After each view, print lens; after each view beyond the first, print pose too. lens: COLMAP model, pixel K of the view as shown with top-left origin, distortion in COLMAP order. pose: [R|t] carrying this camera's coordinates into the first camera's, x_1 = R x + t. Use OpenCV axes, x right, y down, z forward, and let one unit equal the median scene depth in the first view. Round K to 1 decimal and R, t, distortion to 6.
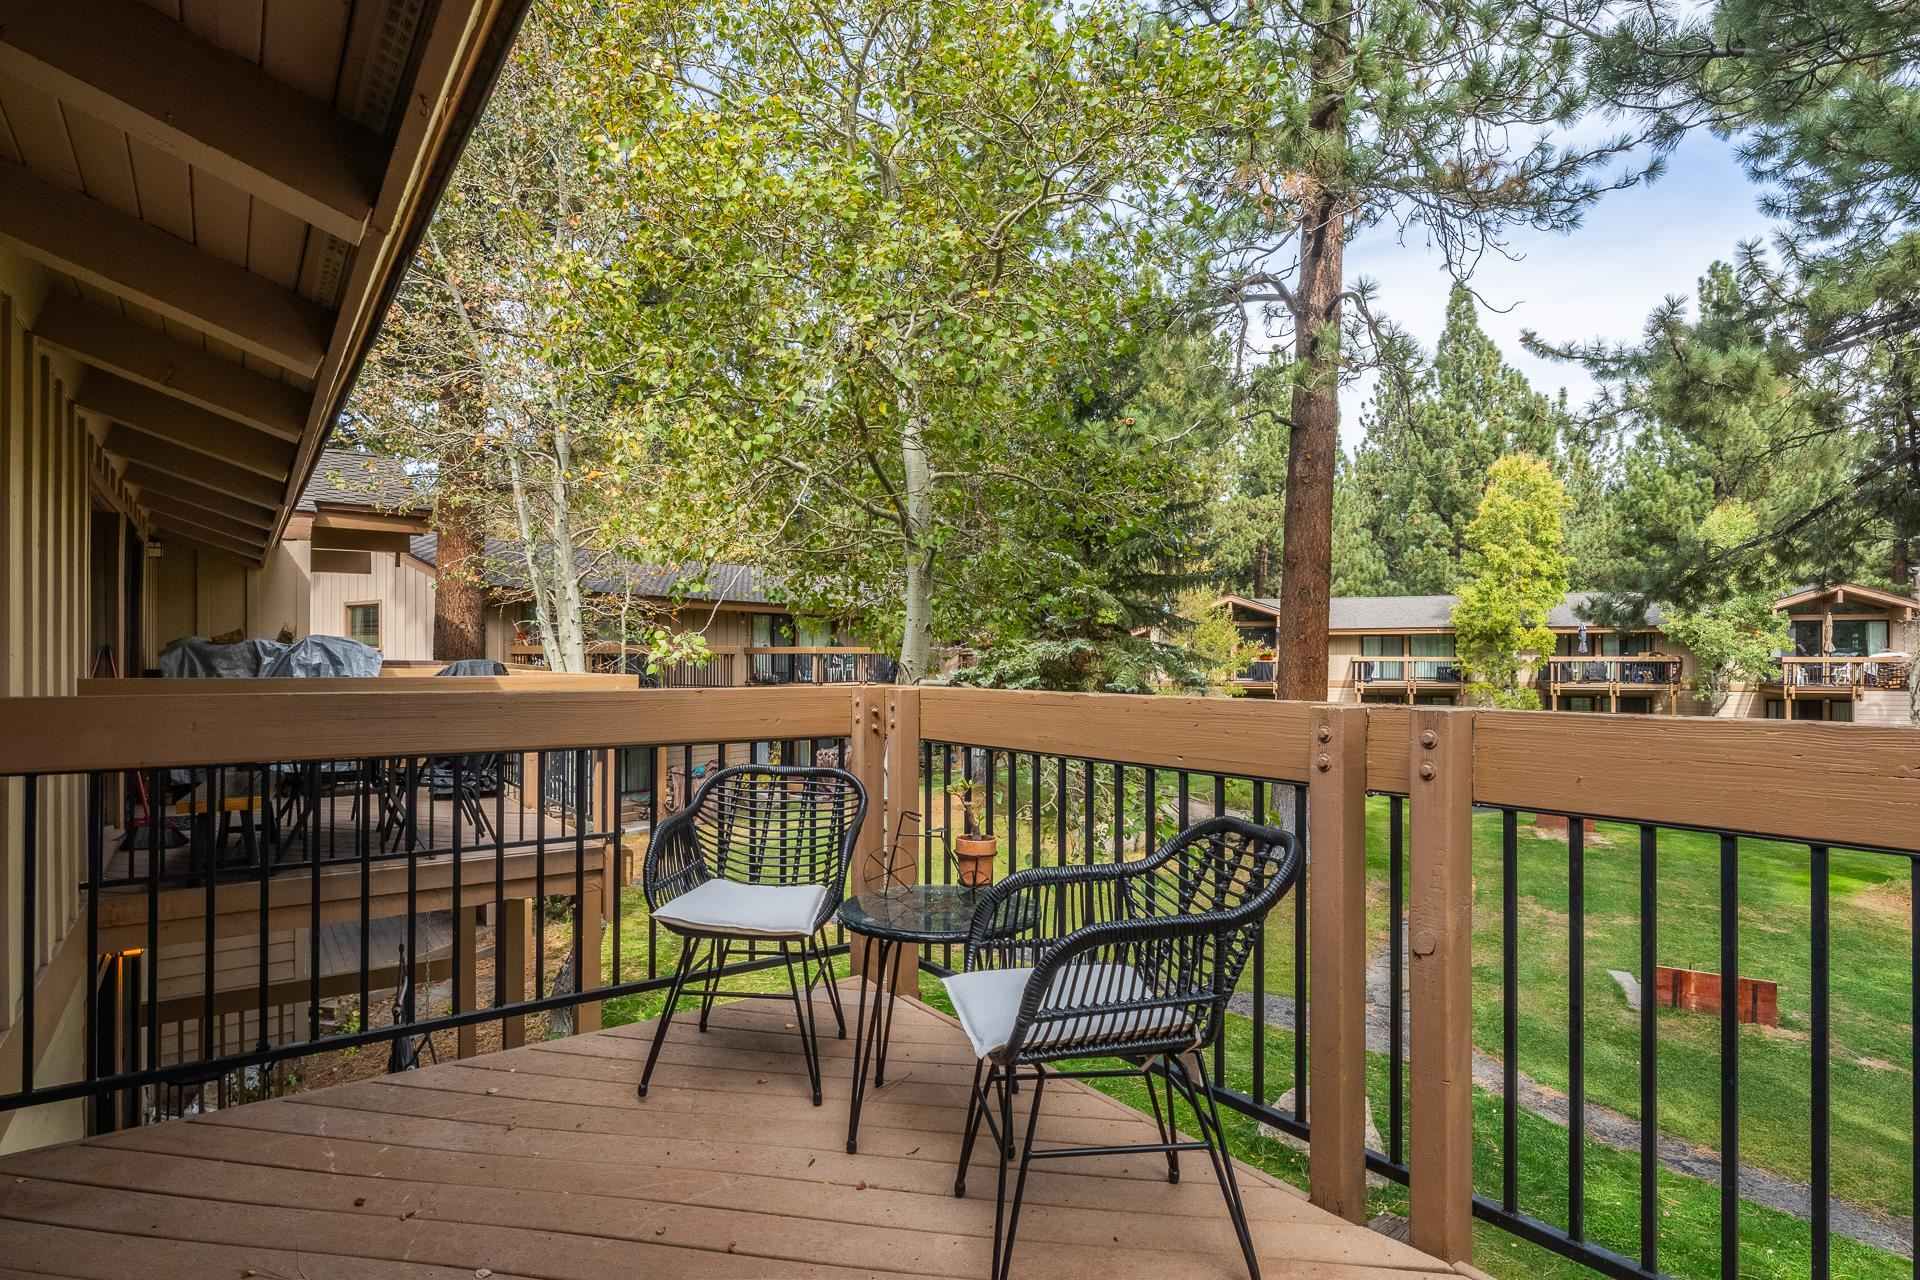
lens RADIAL K [[1021.8, 0, 961.8], [0, 1021.8, 652.7], [0, 0, 1]] dist [-0.003174, -0.000921]
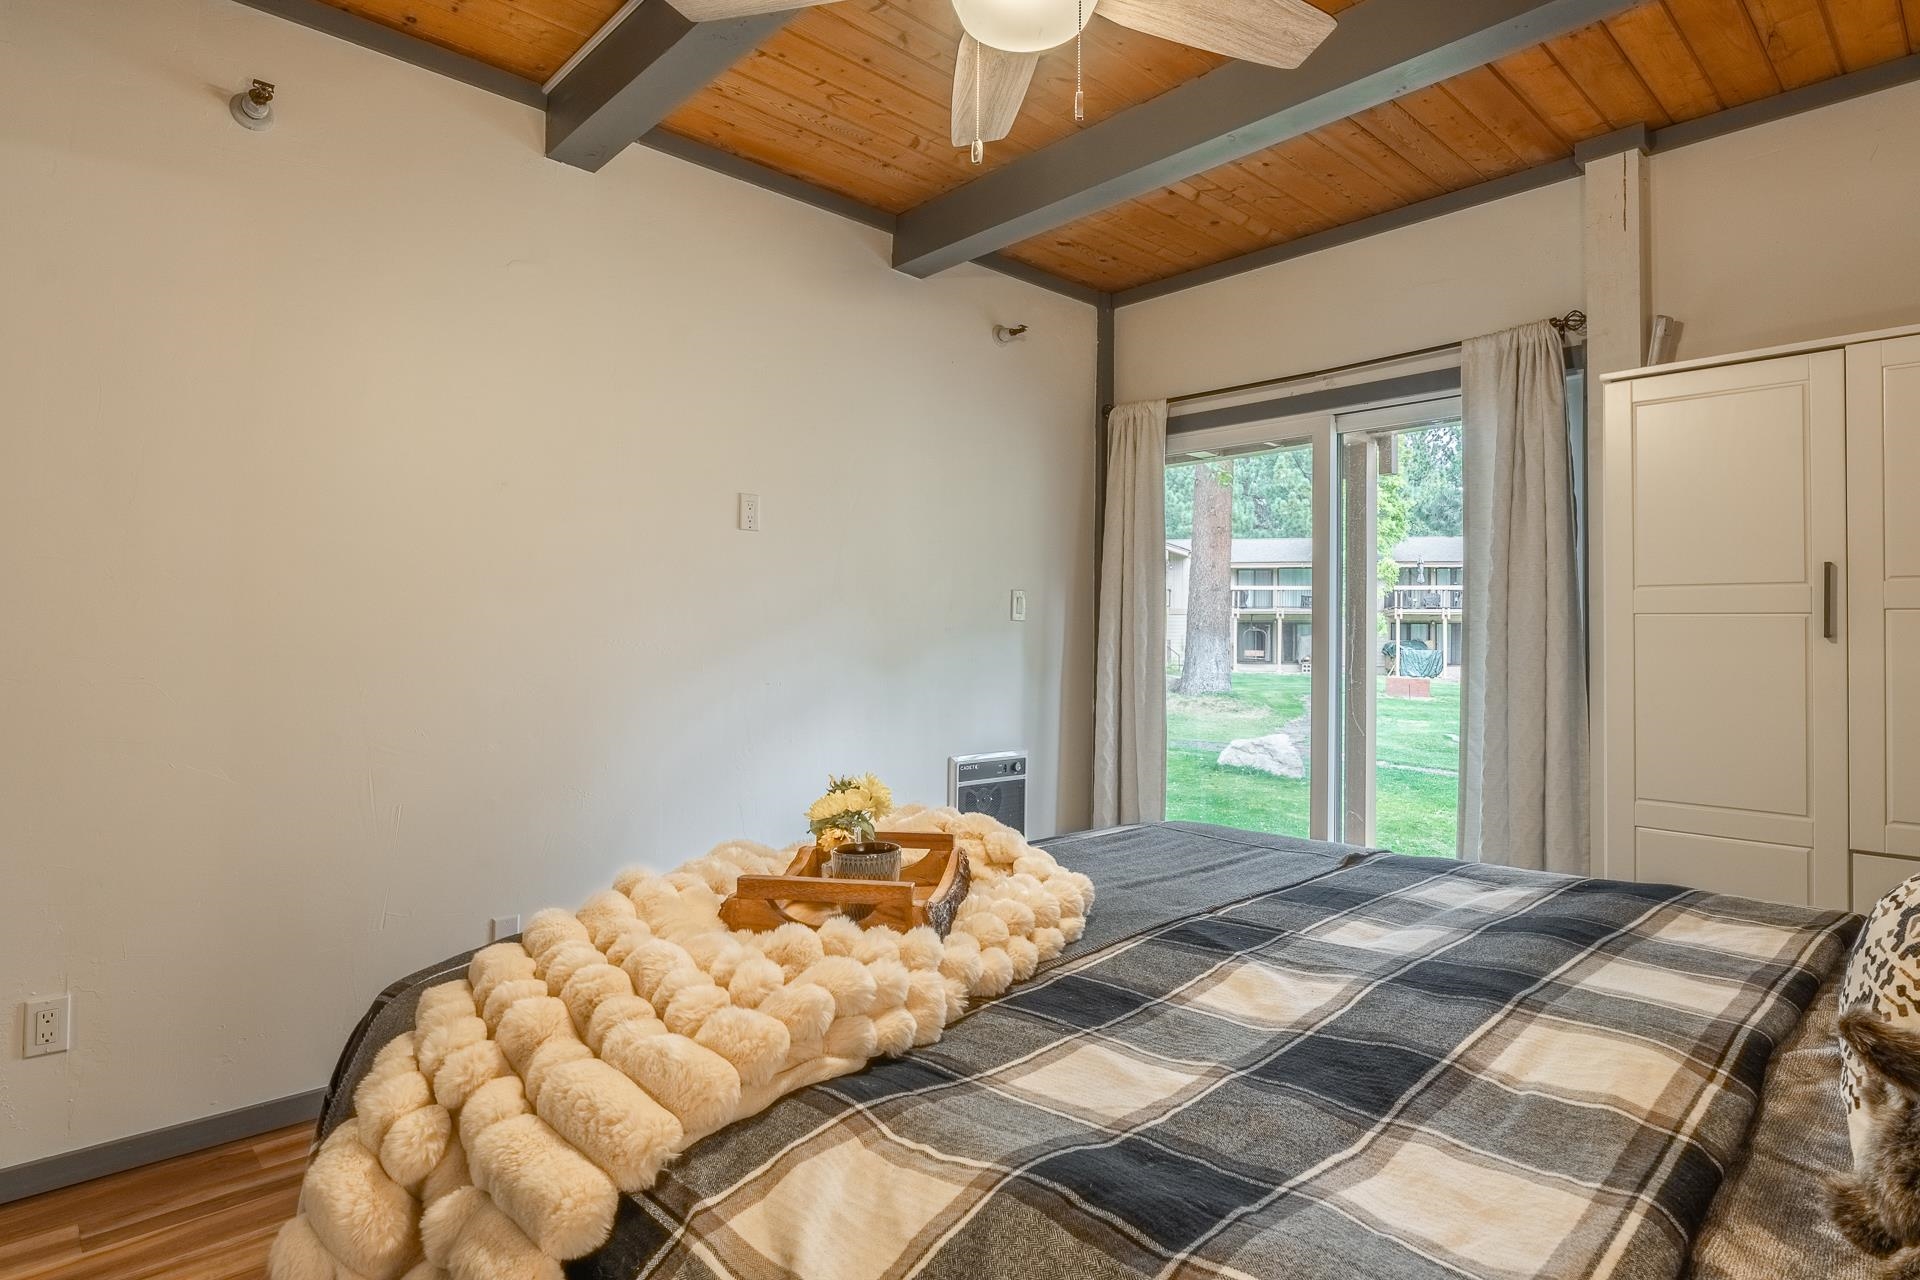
lens RADIAL K [[1023.9, 0, 956.8], [0, 1023.9, 621.9], [0, 0, 1]] dist [-0.000357, -0.000735]
pose [[0.992427, 0.011738, 0.122273, -0.063033], [-0.010184, 0.999859, -0.013325, 0.068398], [-0.122412, 0.011979, 0.992407, -0.099855]]
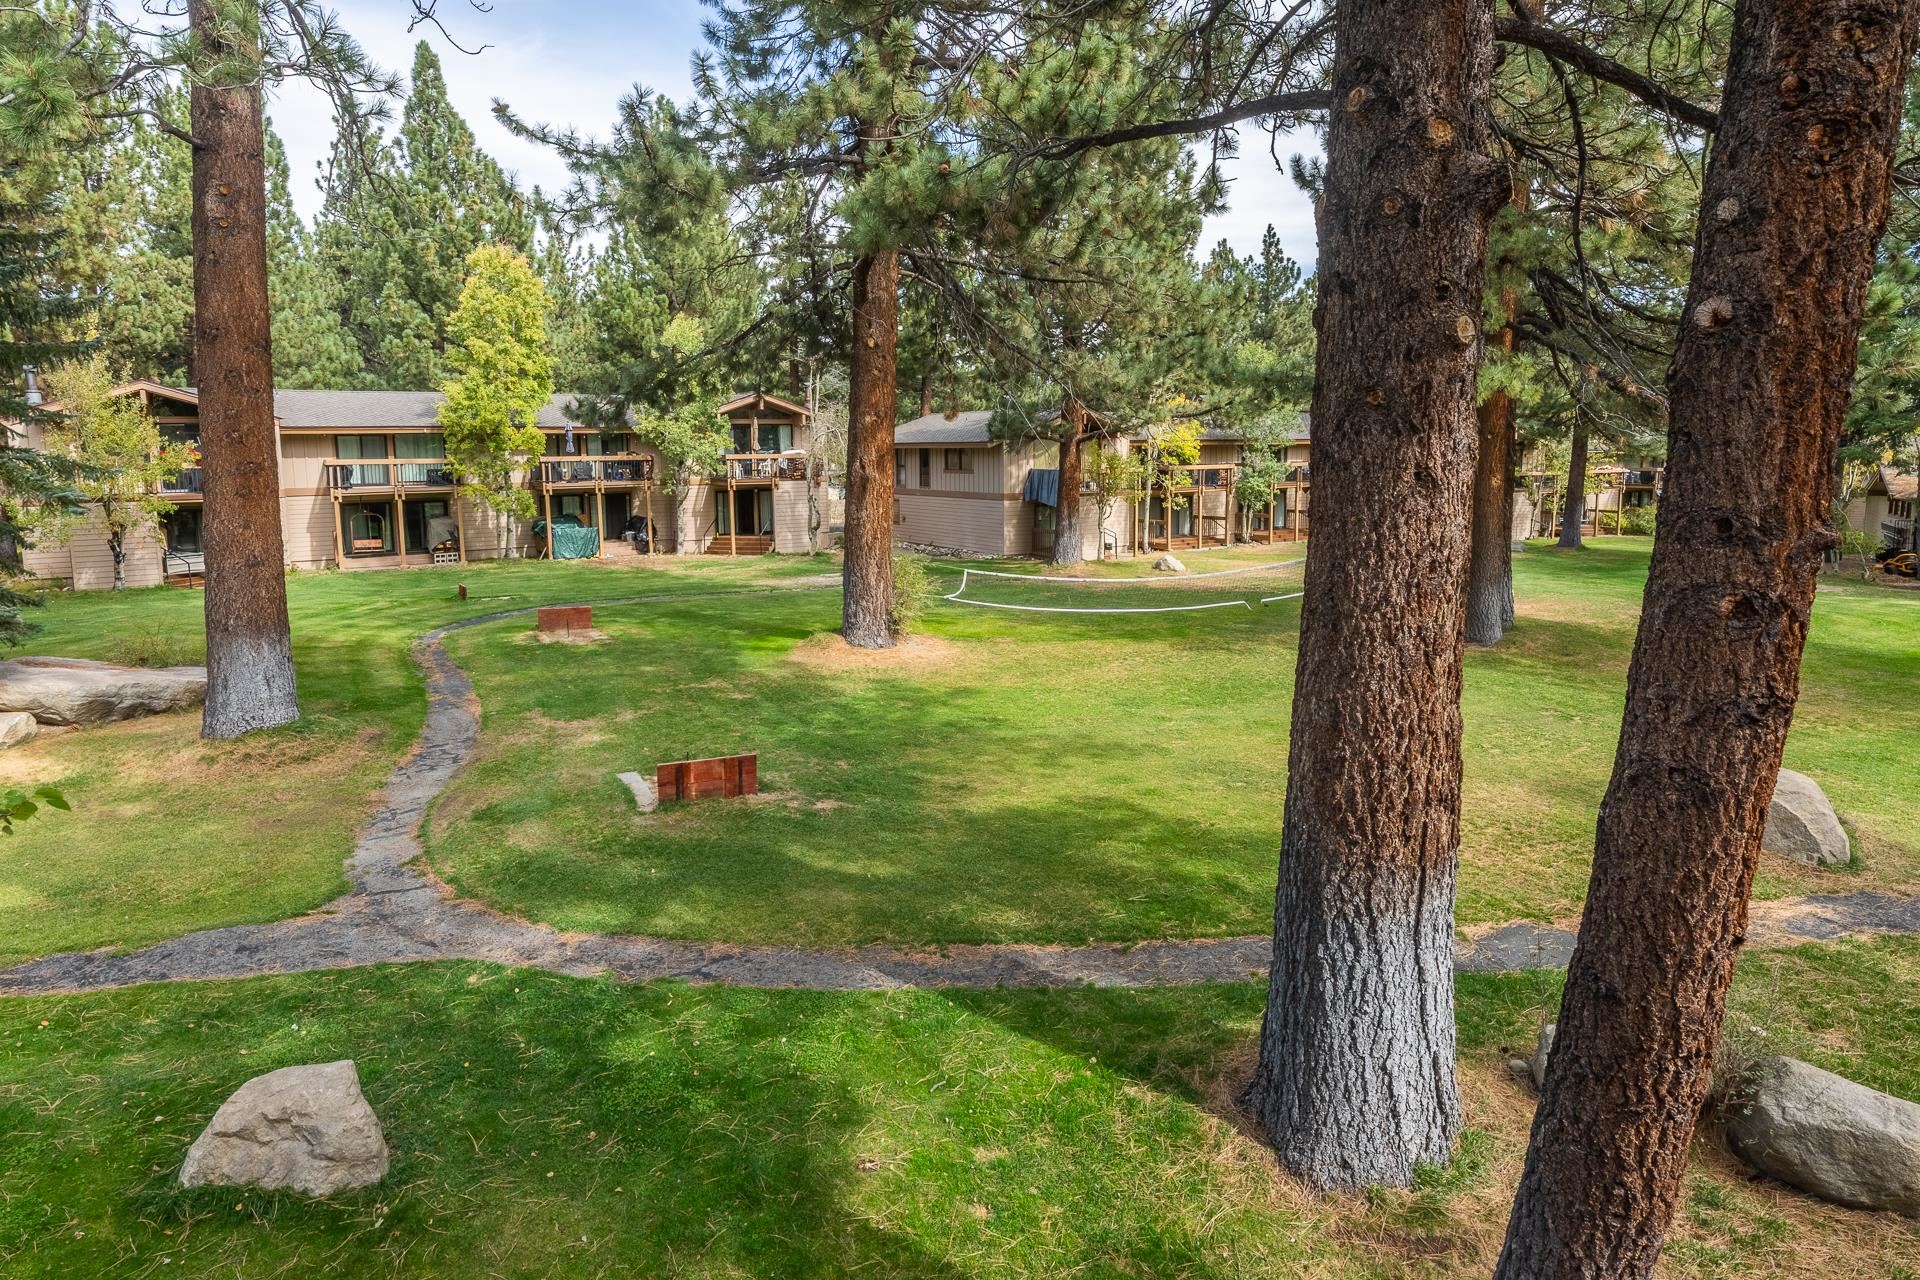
lens RADIAL K [[1024.0, 0, 965.9], [0, 1024.0, 563.5], [0, 0, 1]] dist [0.000213, -0.001897]
pose [[0.608847, -0.094692, 0.787616, 0.027266], [0.010114, 0.993696, 0.111650, -0.000200], [-0.793224, -0.060012, 0.605966, 0.050812]]
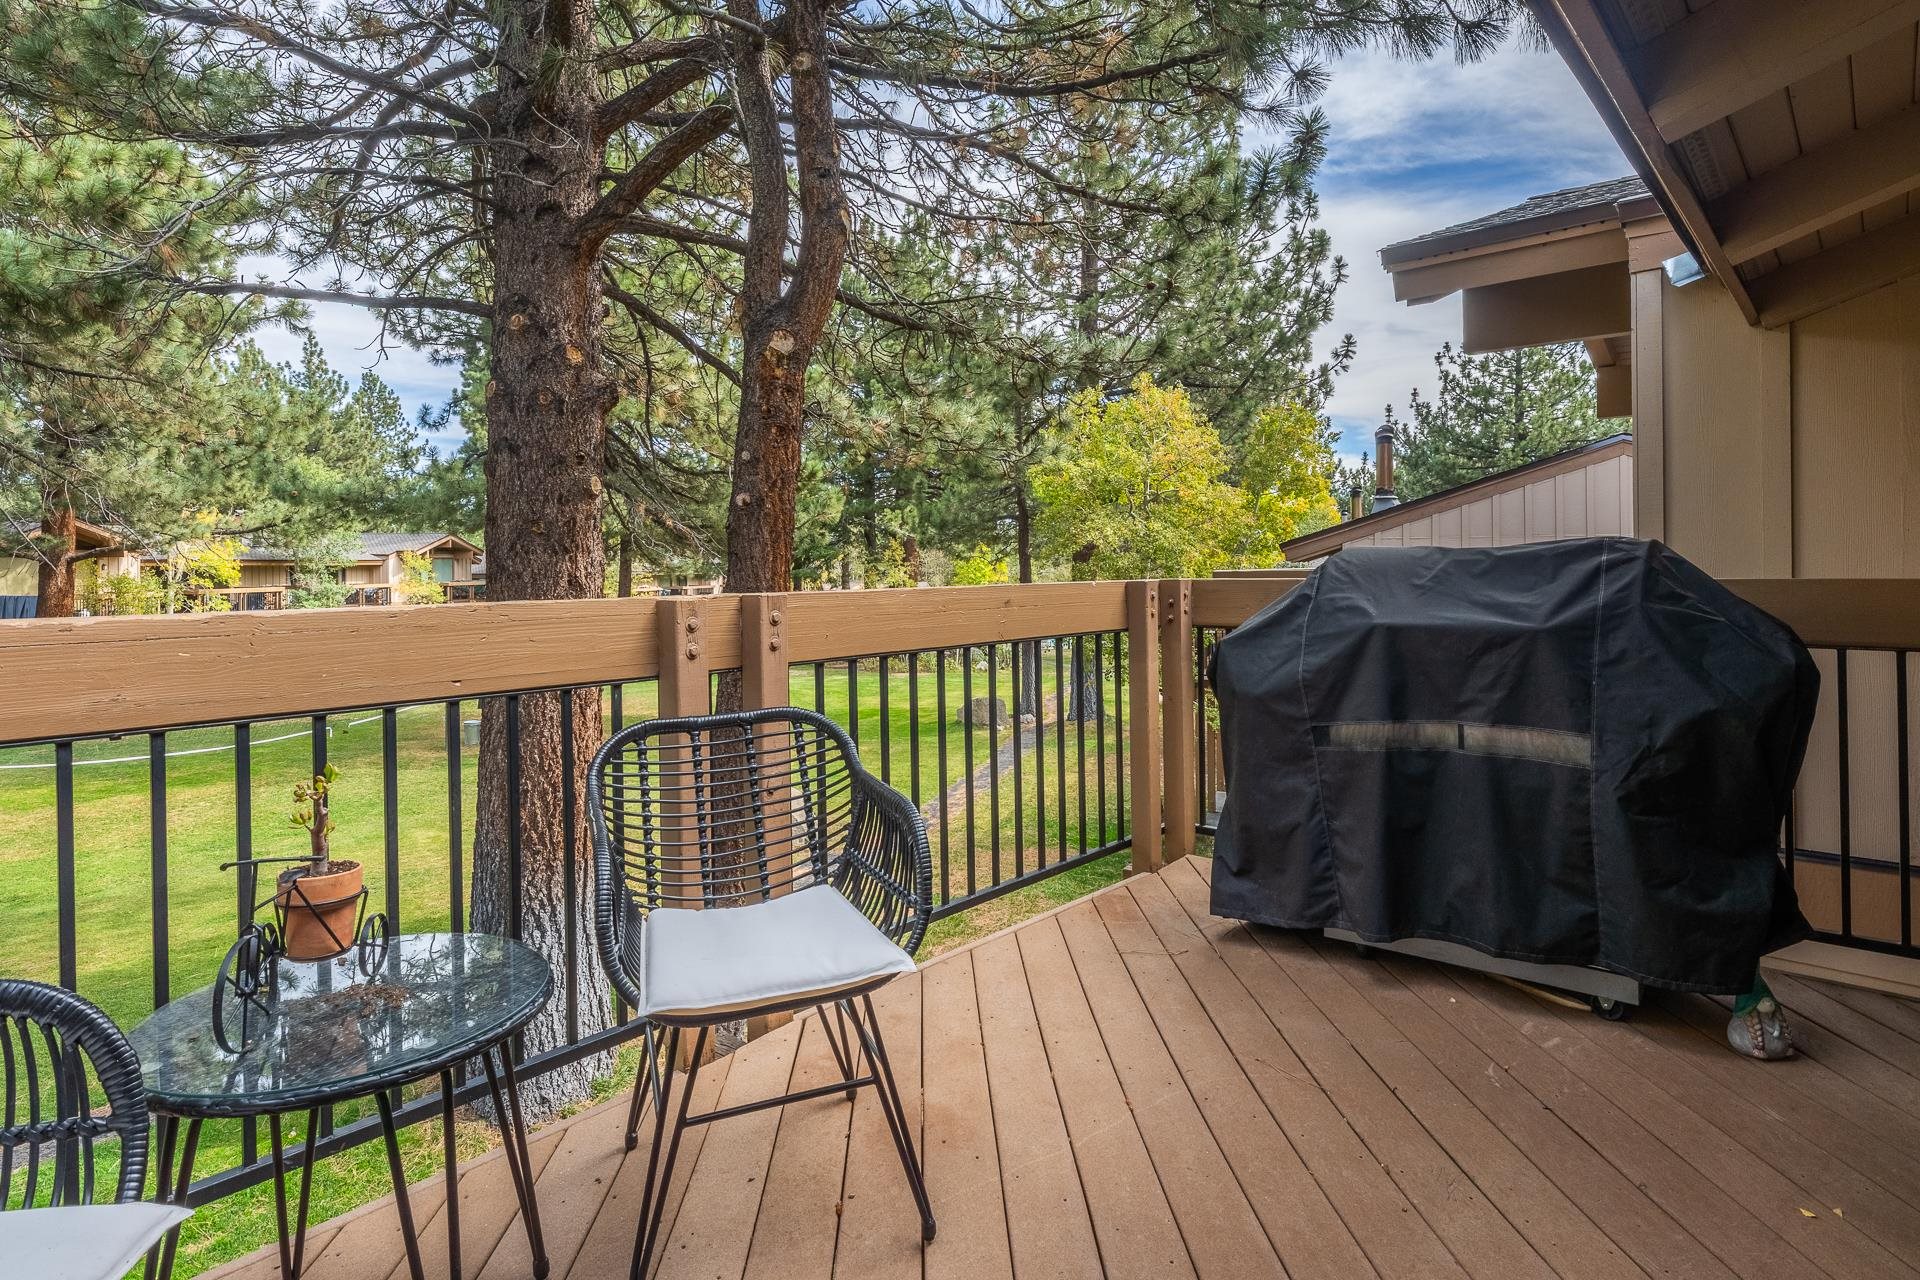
lens RADIAL K [[1018.9, 0, 963.8], [0, 1018.9, 561.1], [0, 0, 1]] dist [-0.002087, -0.000235]
pose [[-0.207985, 0.003459, 0.978126, -0.042623], [0.006272, 0.999978, -0.002203, 0.000971], [-0.978112, 0.005676, -0.208002, 0.053136]]
